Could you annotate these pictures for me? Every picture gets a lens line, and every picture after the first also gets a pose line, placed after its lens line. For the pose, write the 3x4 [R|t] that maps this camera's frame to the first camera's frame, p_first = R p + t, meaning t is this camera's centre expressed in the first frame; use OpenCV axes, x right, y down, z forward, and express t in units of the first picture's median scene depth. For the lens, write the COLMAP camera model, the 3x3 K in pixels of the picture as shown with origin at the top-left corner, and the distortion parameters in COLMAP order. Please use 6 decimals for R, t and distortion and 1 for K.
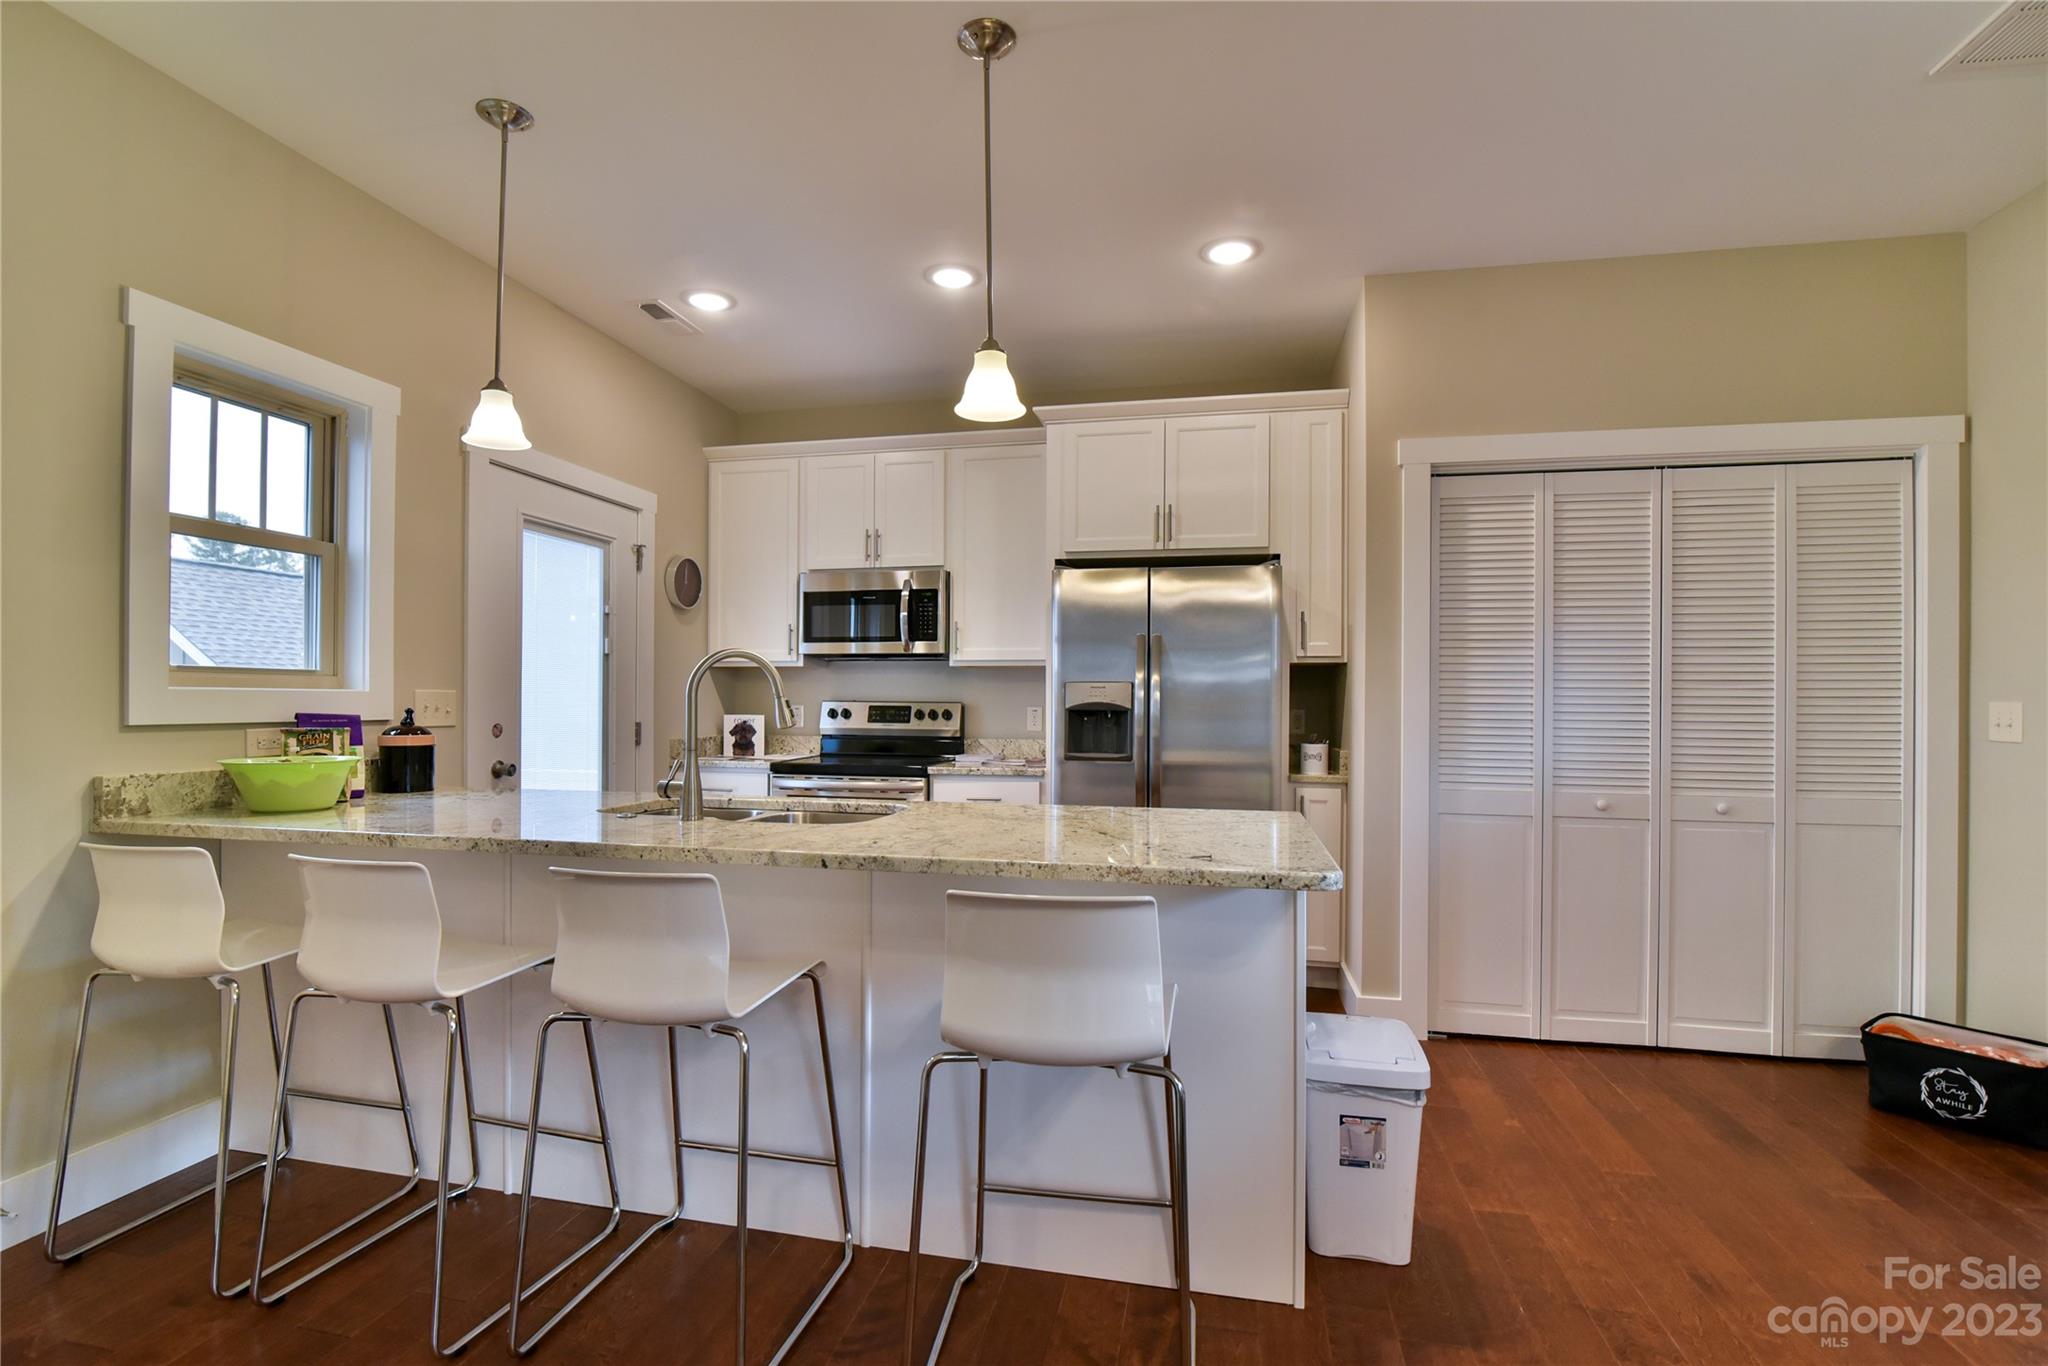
lens RADIAL K [[936.4, 0, 1011.8], [0, 936.4, 698.0], [0, 0, 1]] dist [-0.016172, 0.000374]
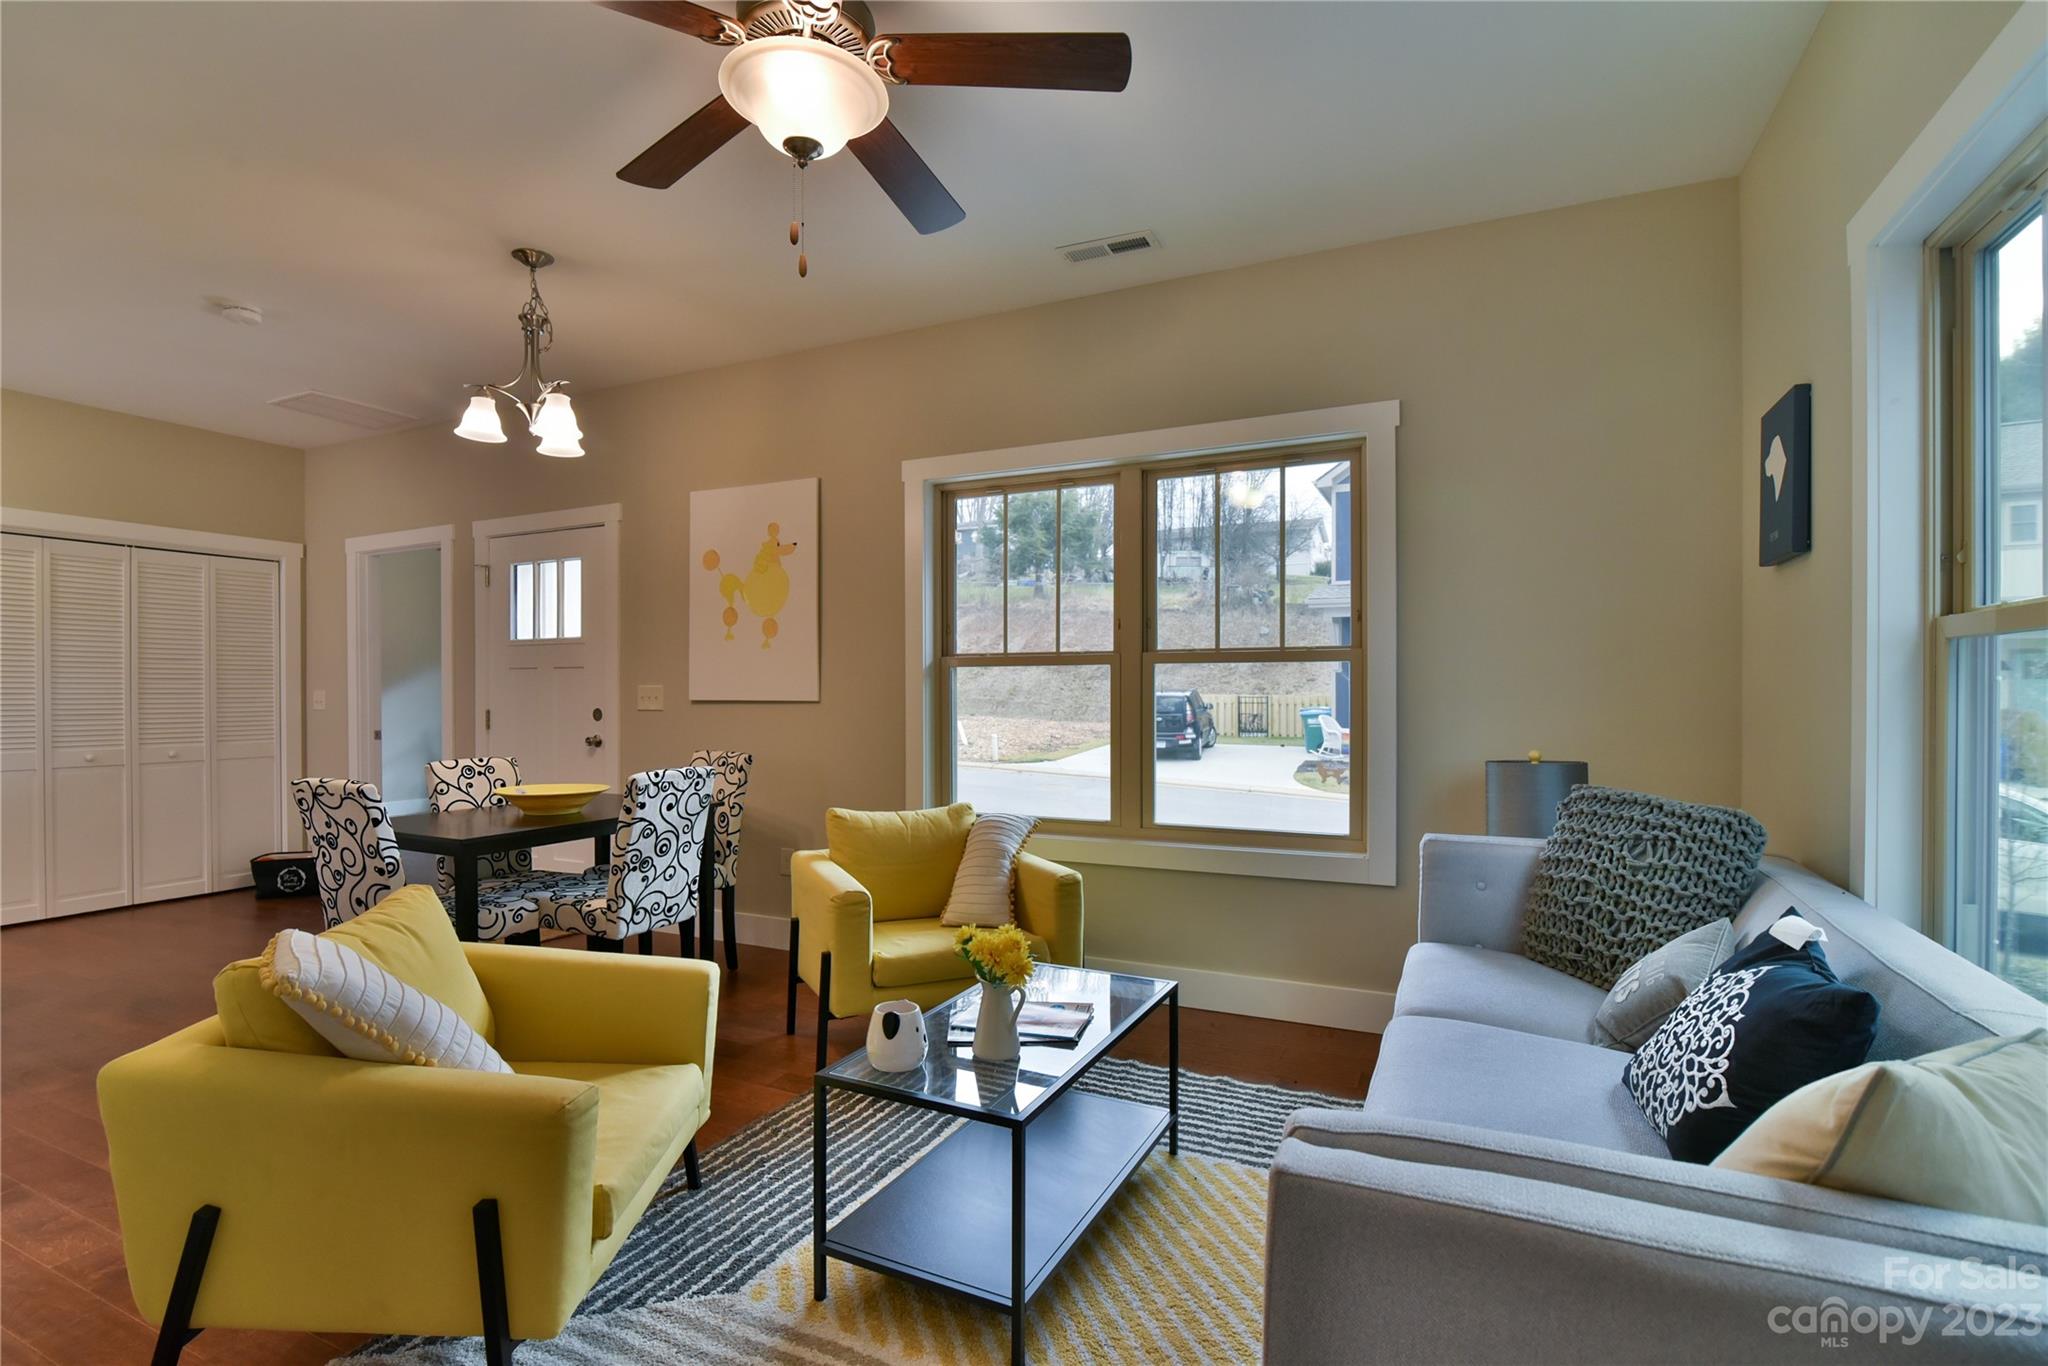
lens RADIAL K [[981.6, 0, 1022.6], [0, 981.6, 695.8], [0, 0, 1]] dist [-0.010931, 0.000117]
pose [[0.226401, -0.011237, 0.973969, -0.544493], [0.002734, 0.999937, 0.010901, -0.002384], [-0.974030, 0.000195, 0.226417, -0.812771]]
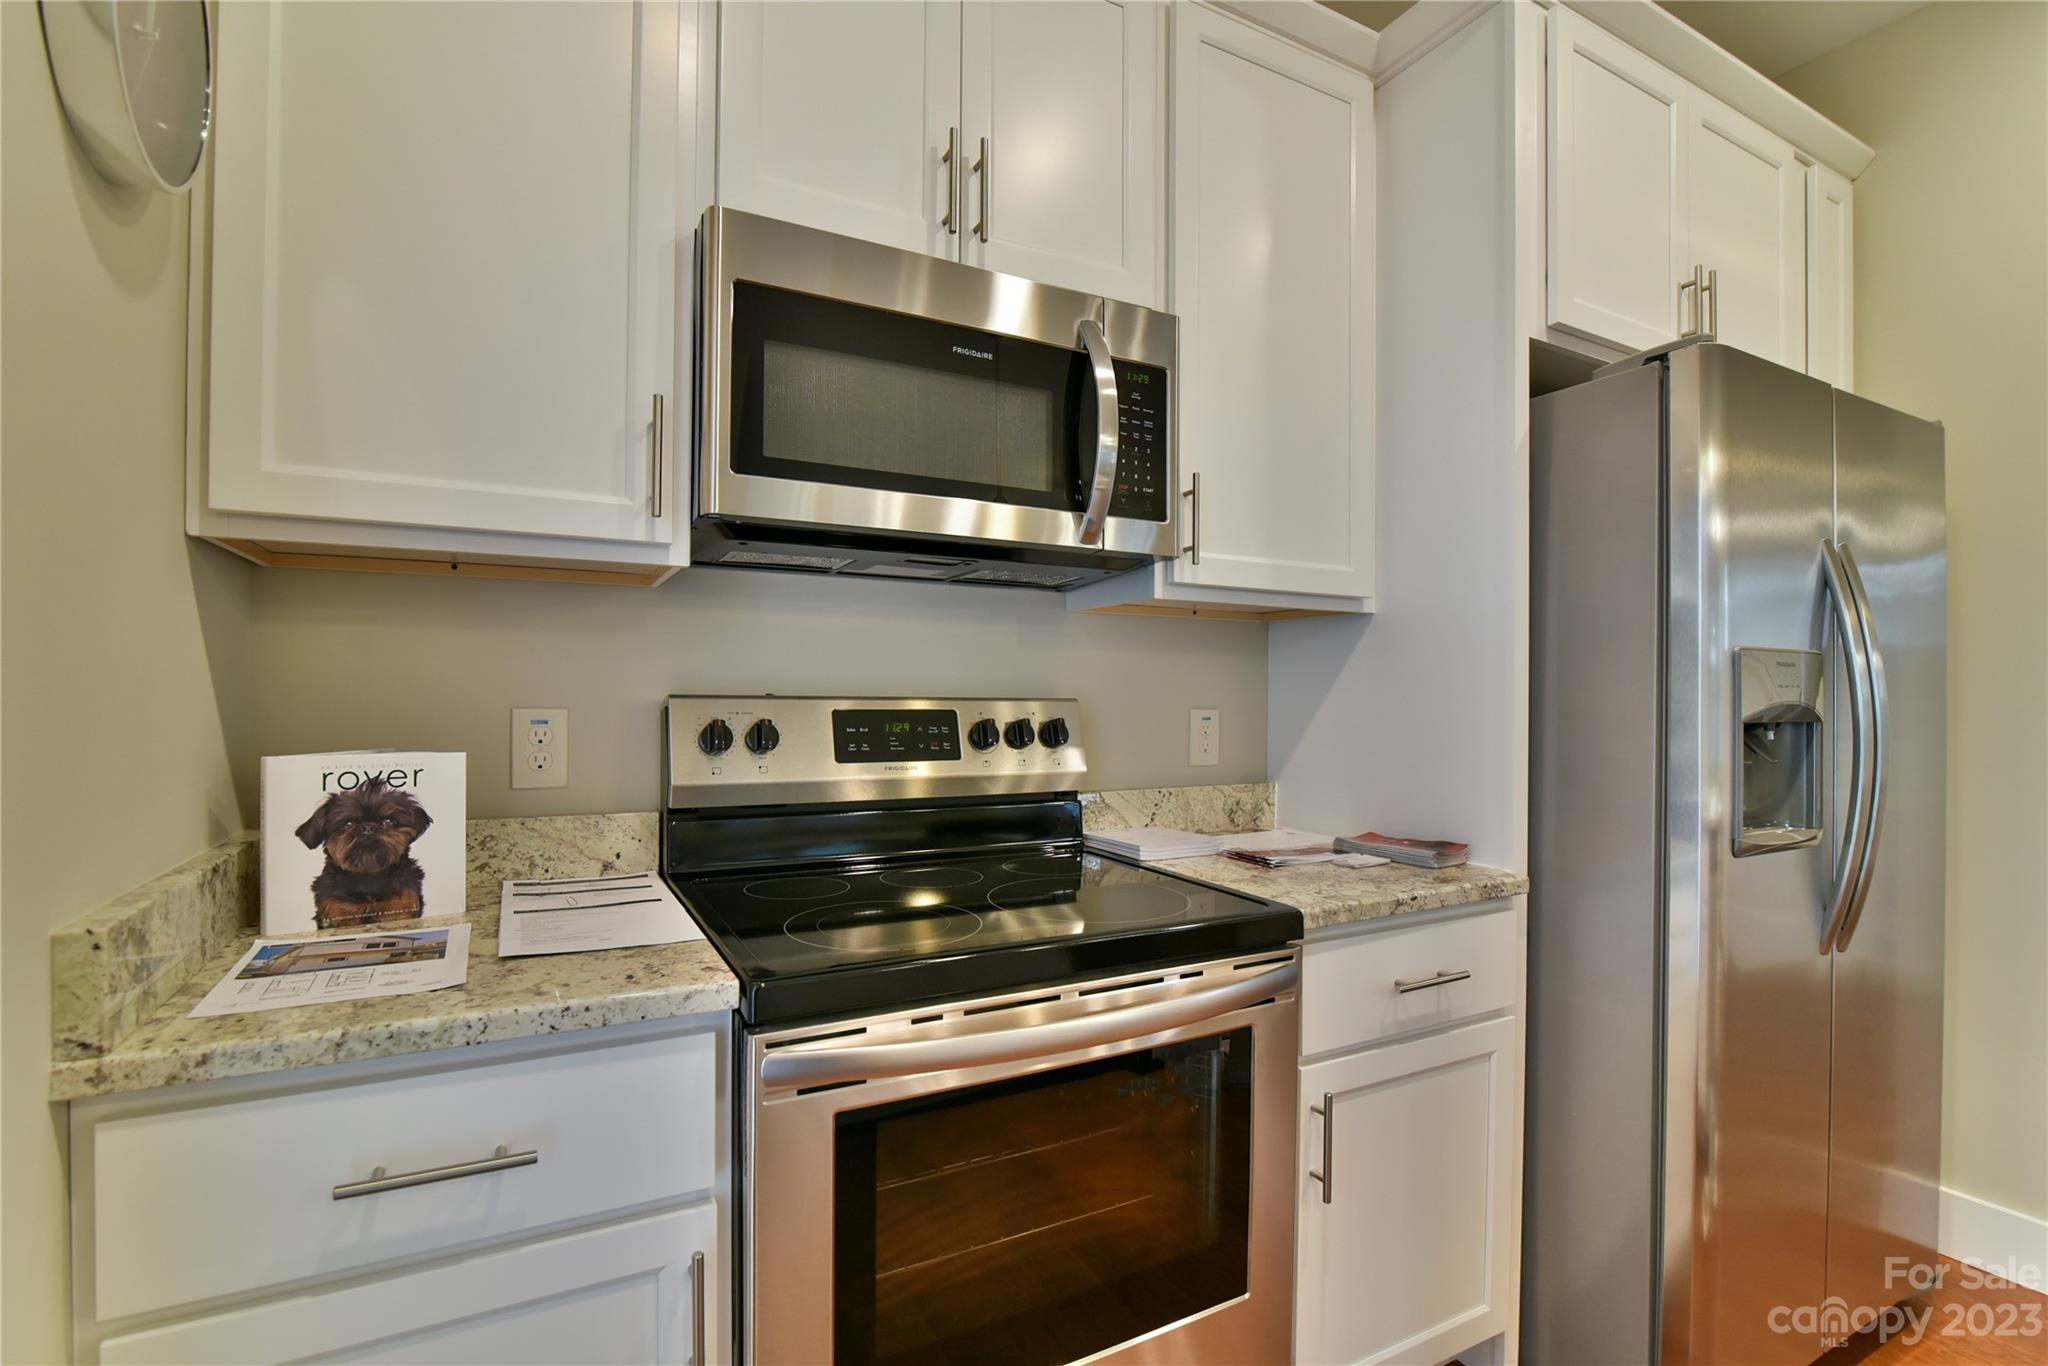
lens RADIAL K [[936.4, 0, 1011.8], [0, 936.4, 698.0], [0, 0, 1]] dist [-0.016172, 0.000374]
pose [[0.758929, -0.001262, 0.651172, -0.432028], [-0.000047, 0.999998, 0.001992, 0.004421], [-0.651173, -0.001542, 0.758928, 0.971402]]
